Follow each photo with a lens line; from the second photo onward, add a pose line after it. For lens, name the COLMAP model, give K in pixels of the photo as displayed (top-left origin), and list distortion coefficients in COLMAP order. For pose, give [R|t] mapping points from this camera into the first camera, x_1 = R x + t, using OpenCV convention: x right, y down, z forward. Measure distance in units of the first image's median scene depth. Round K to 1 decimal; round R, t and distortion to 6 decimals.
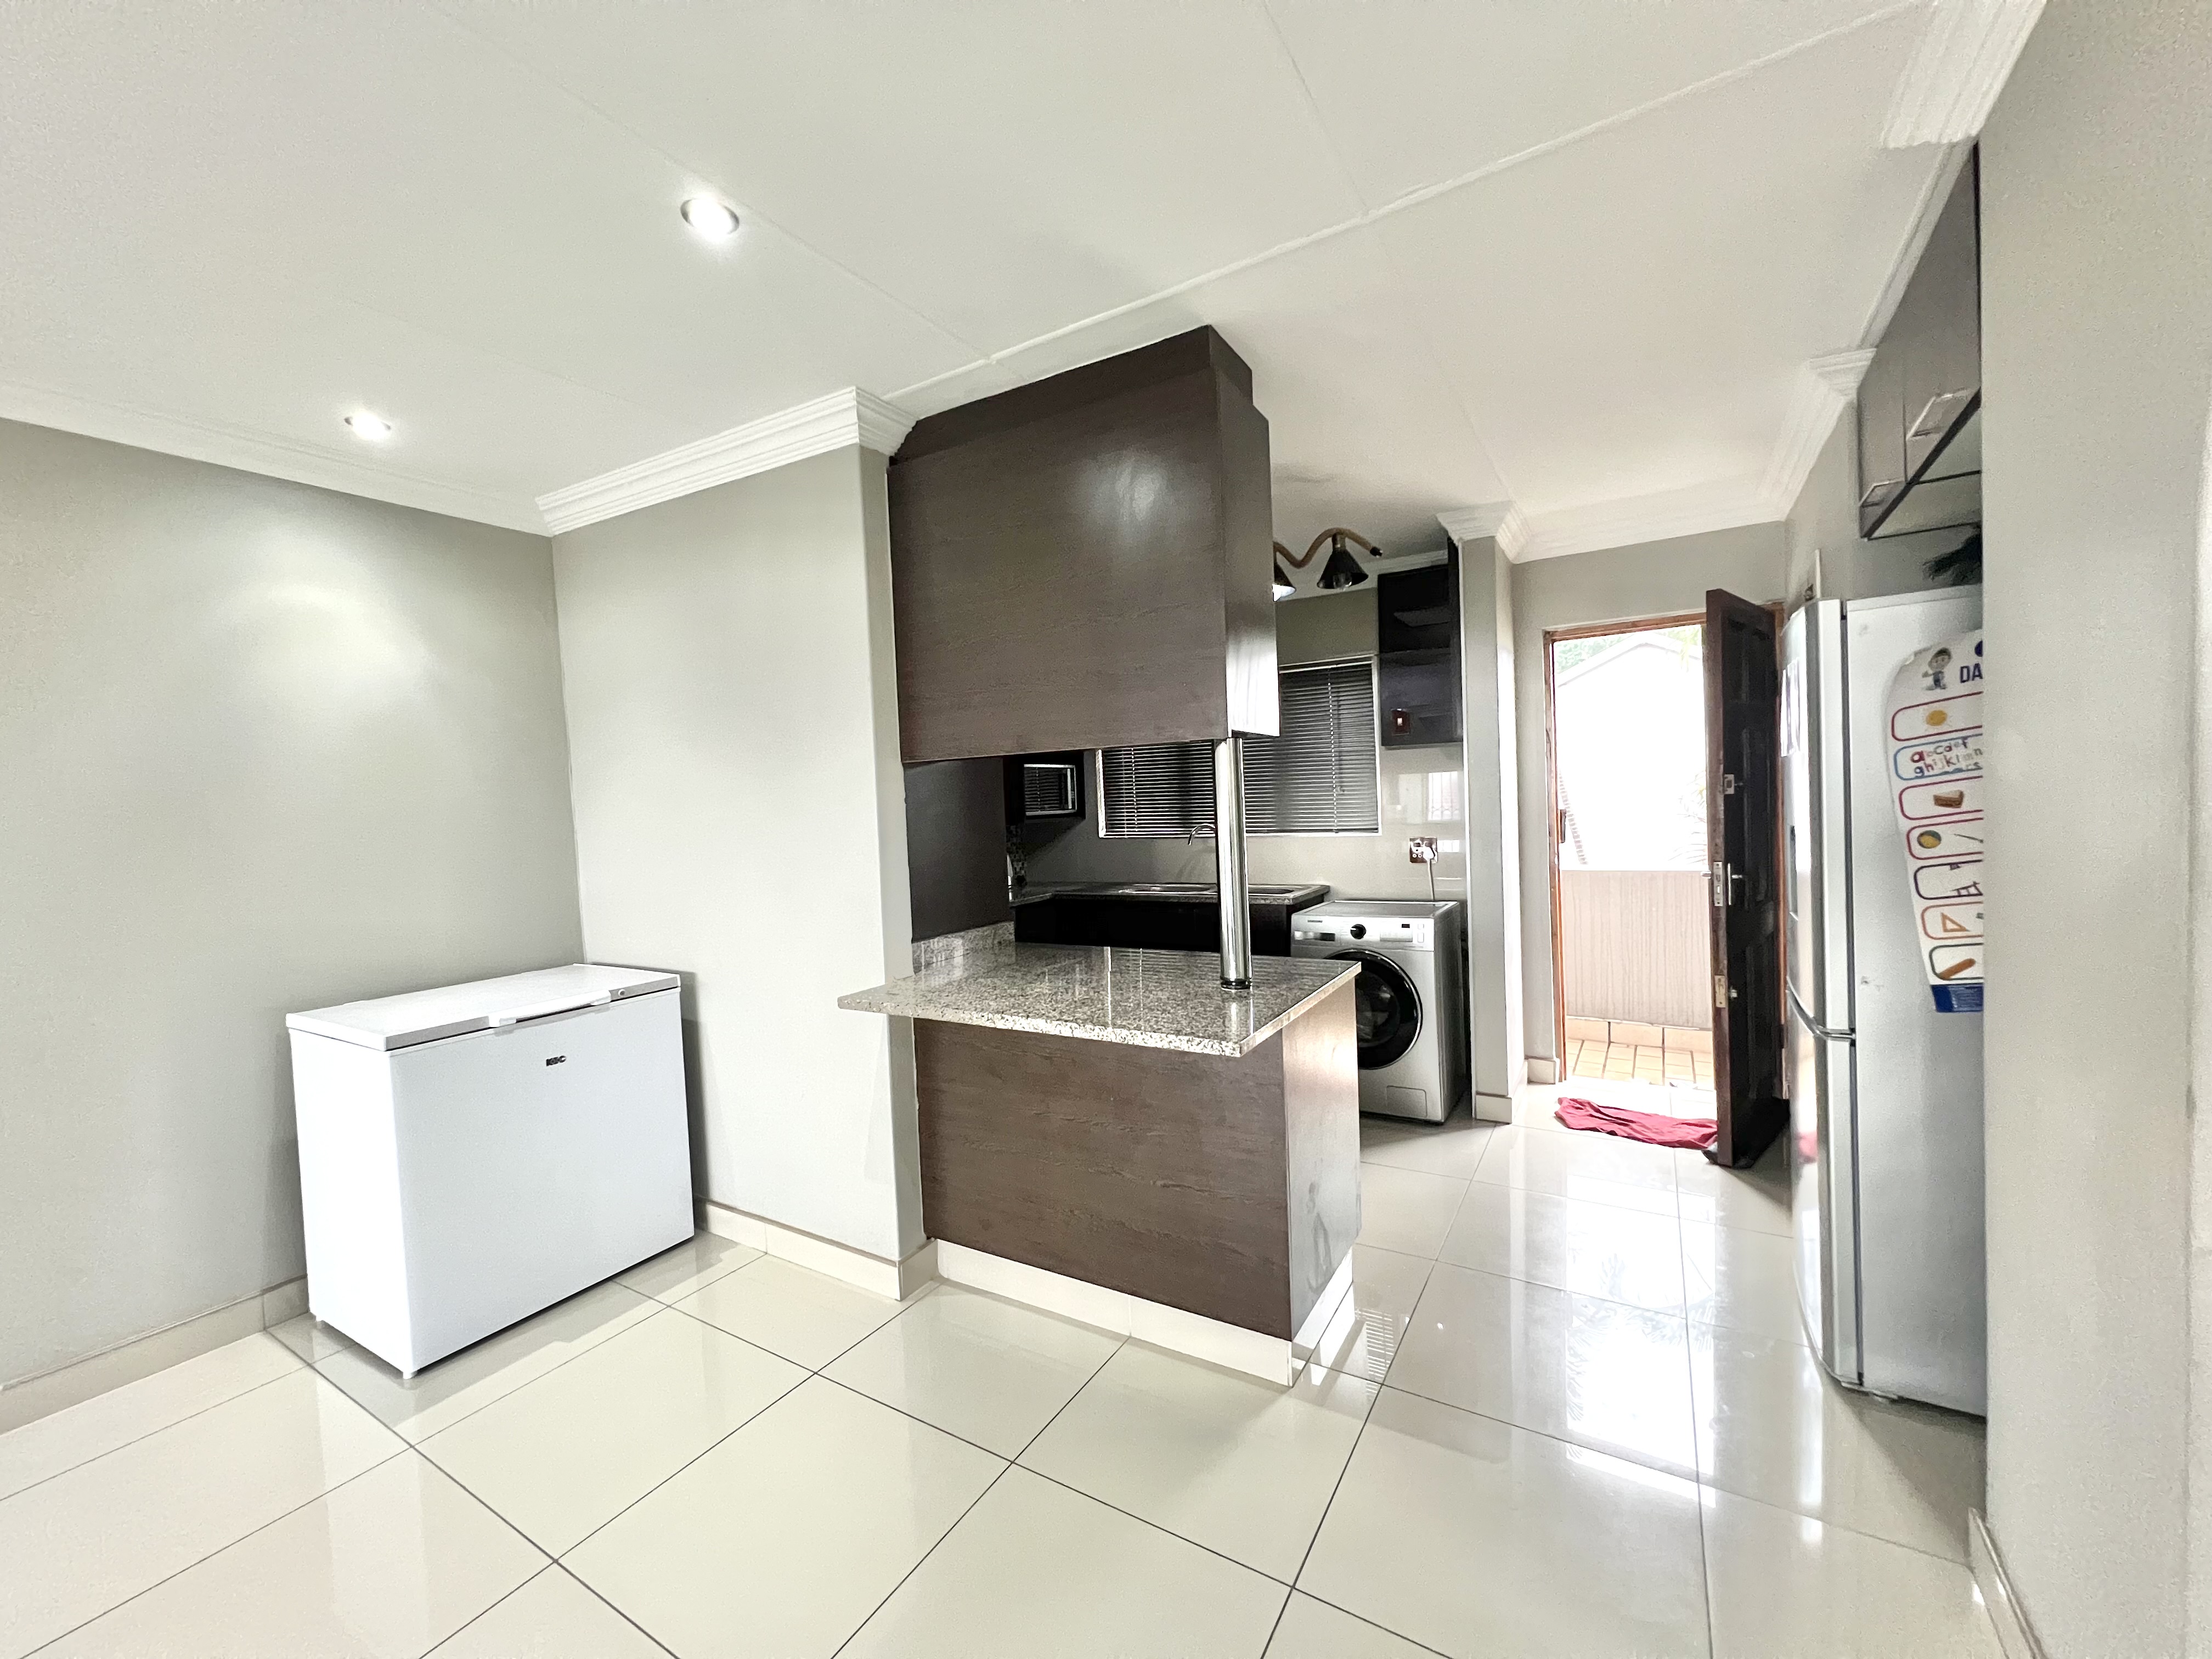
lens RADIAL K [[880.2, 0, 1103.2], [0, 880.2, 835.1], [0, 0, 1]] dist [-0.002002, 0.000668]
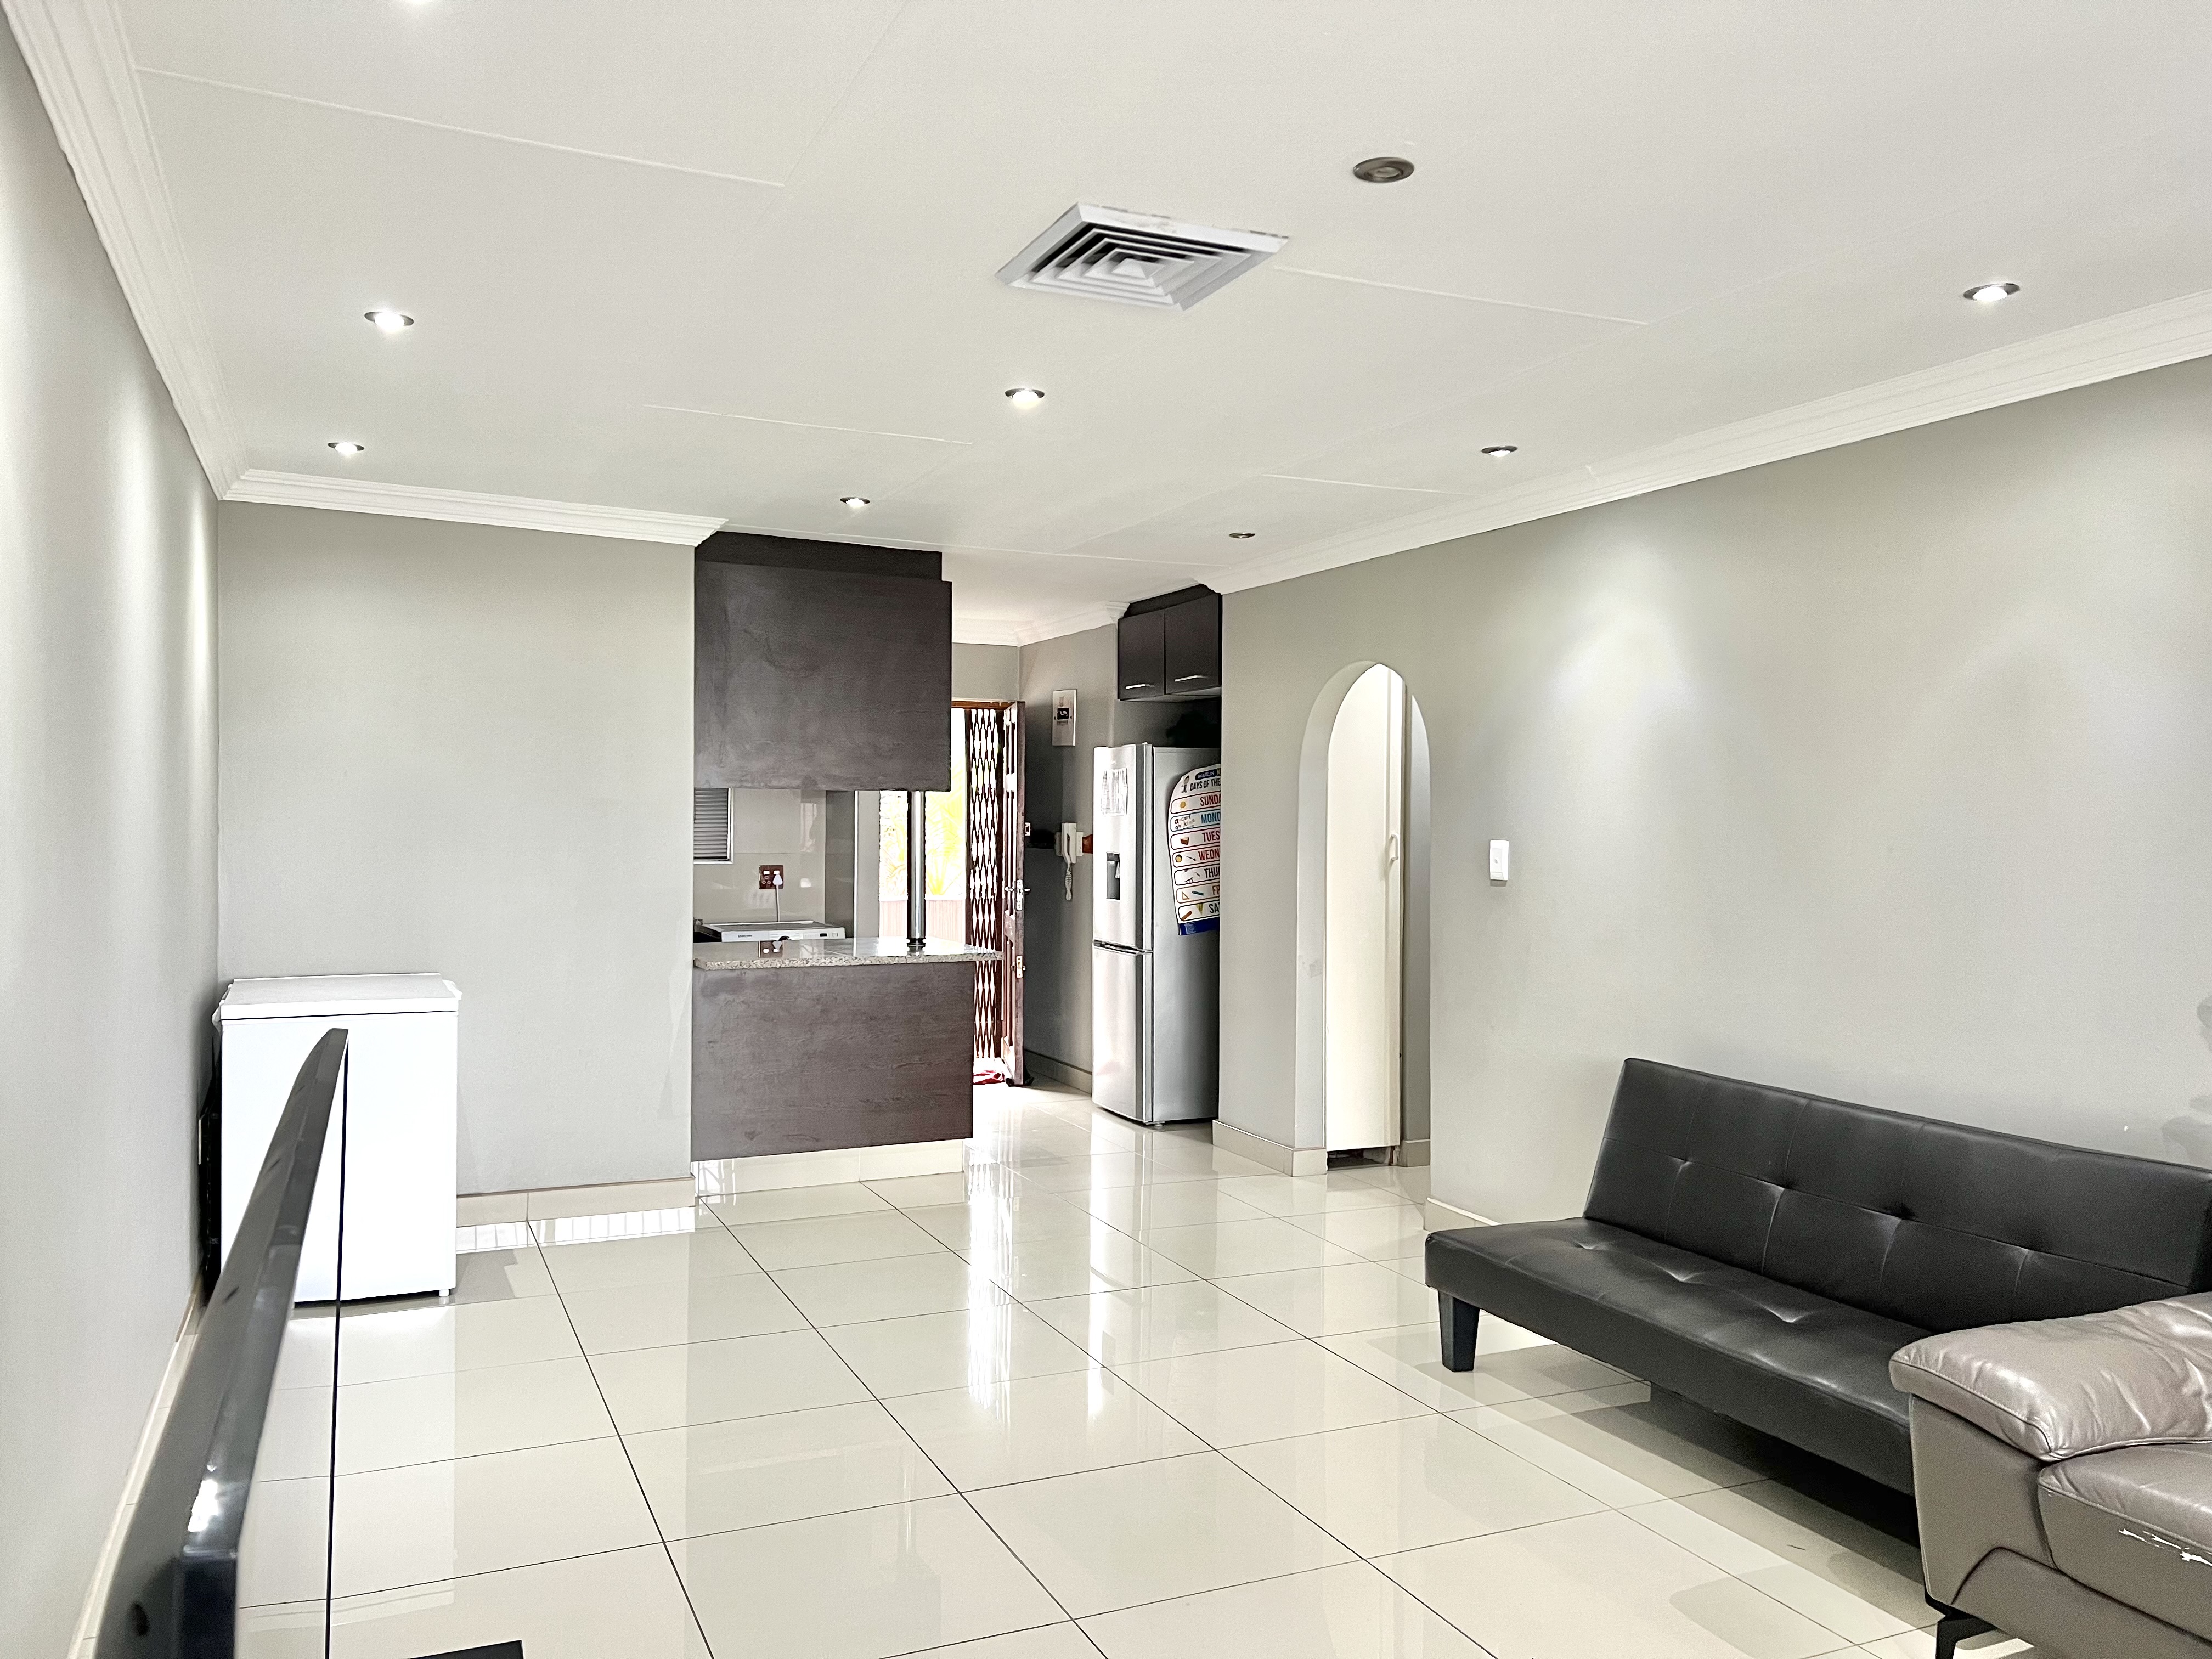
lens RADIAL K [[1664.7, 0, 1095.9], [0, 1664.7, 831.4], [0, 0, 1]] dist [0.075168, -0.066609]
pose [[0.567488, 0.037602, 0.822522, -1.783086], [-0.000384, 0.998969, -0.045403, 0.086161], [-0.823381, 0.025450, 0.566918, -0.819844]]
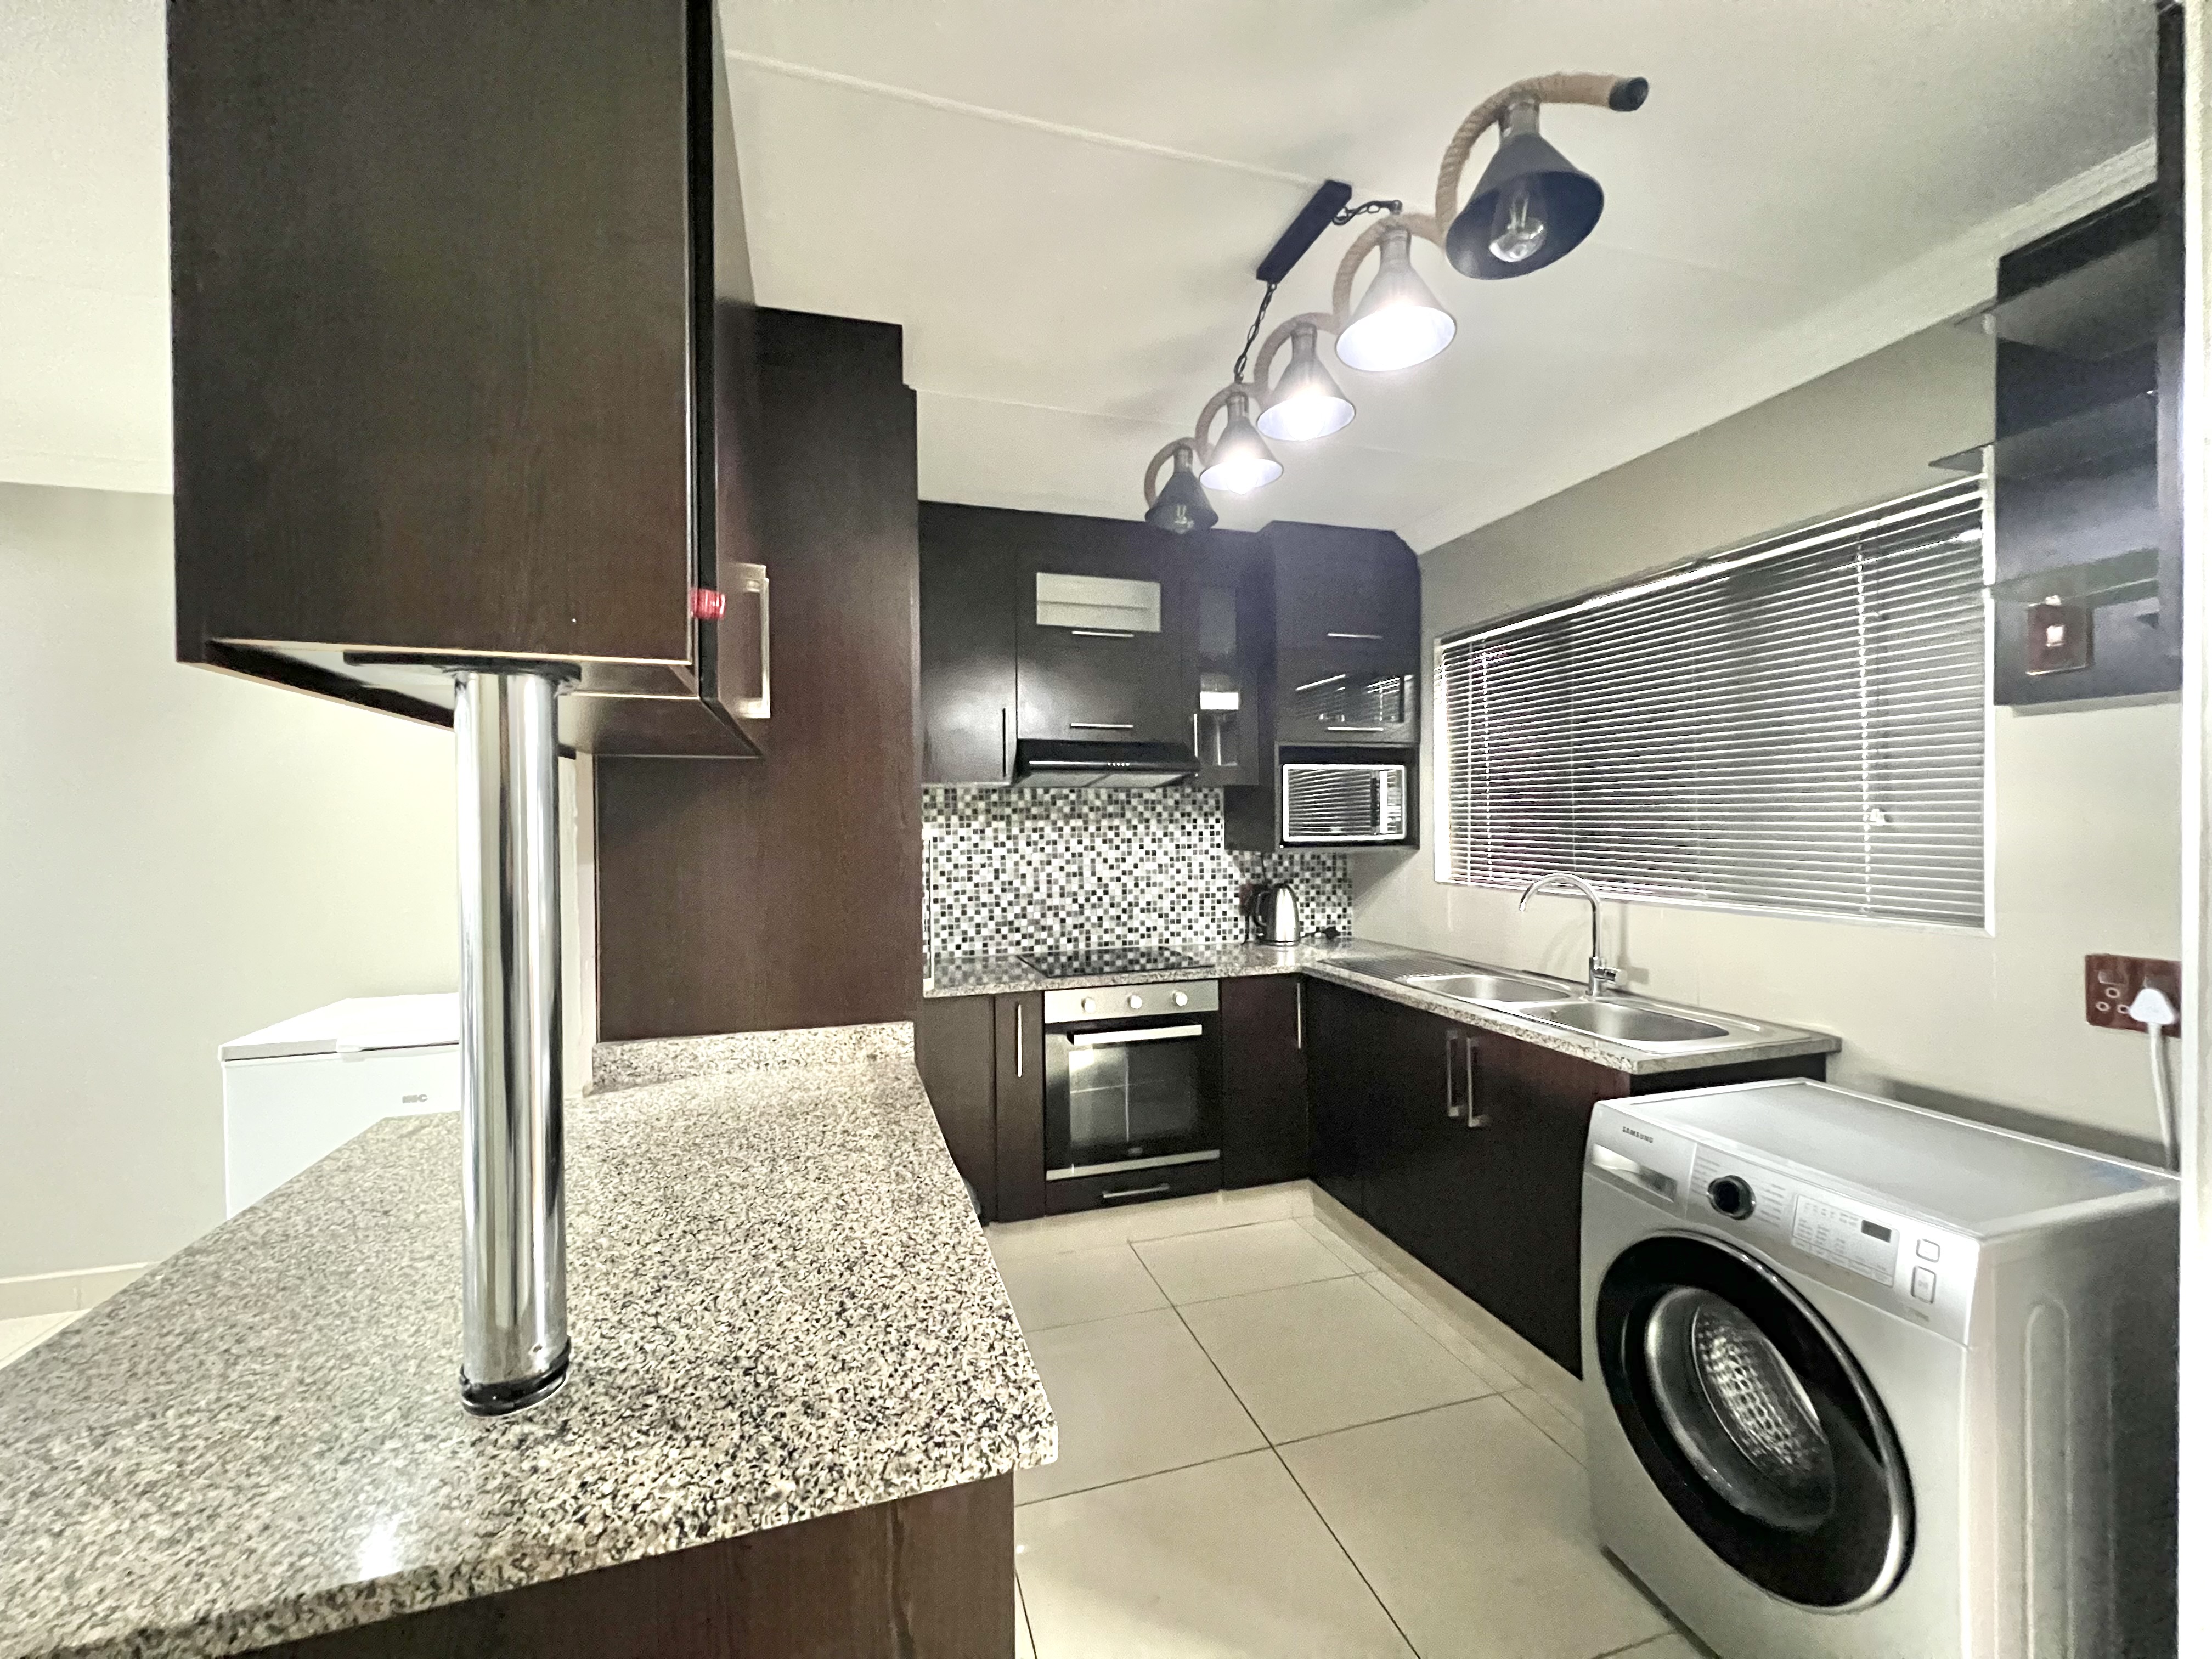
lens RADIAL K [[880.2, 0, 1103.4], [0, 880.2, 838.9], [0, 0, 1]] dist [-0.002002, 0.000668]
pose [[0.747951, 0.043593, -0.662321, 0.451721], [-0.045061, 0.998874, 0.014858, -0.049928], [0.662223, 0.018732, 0.749073, 0.731719]]
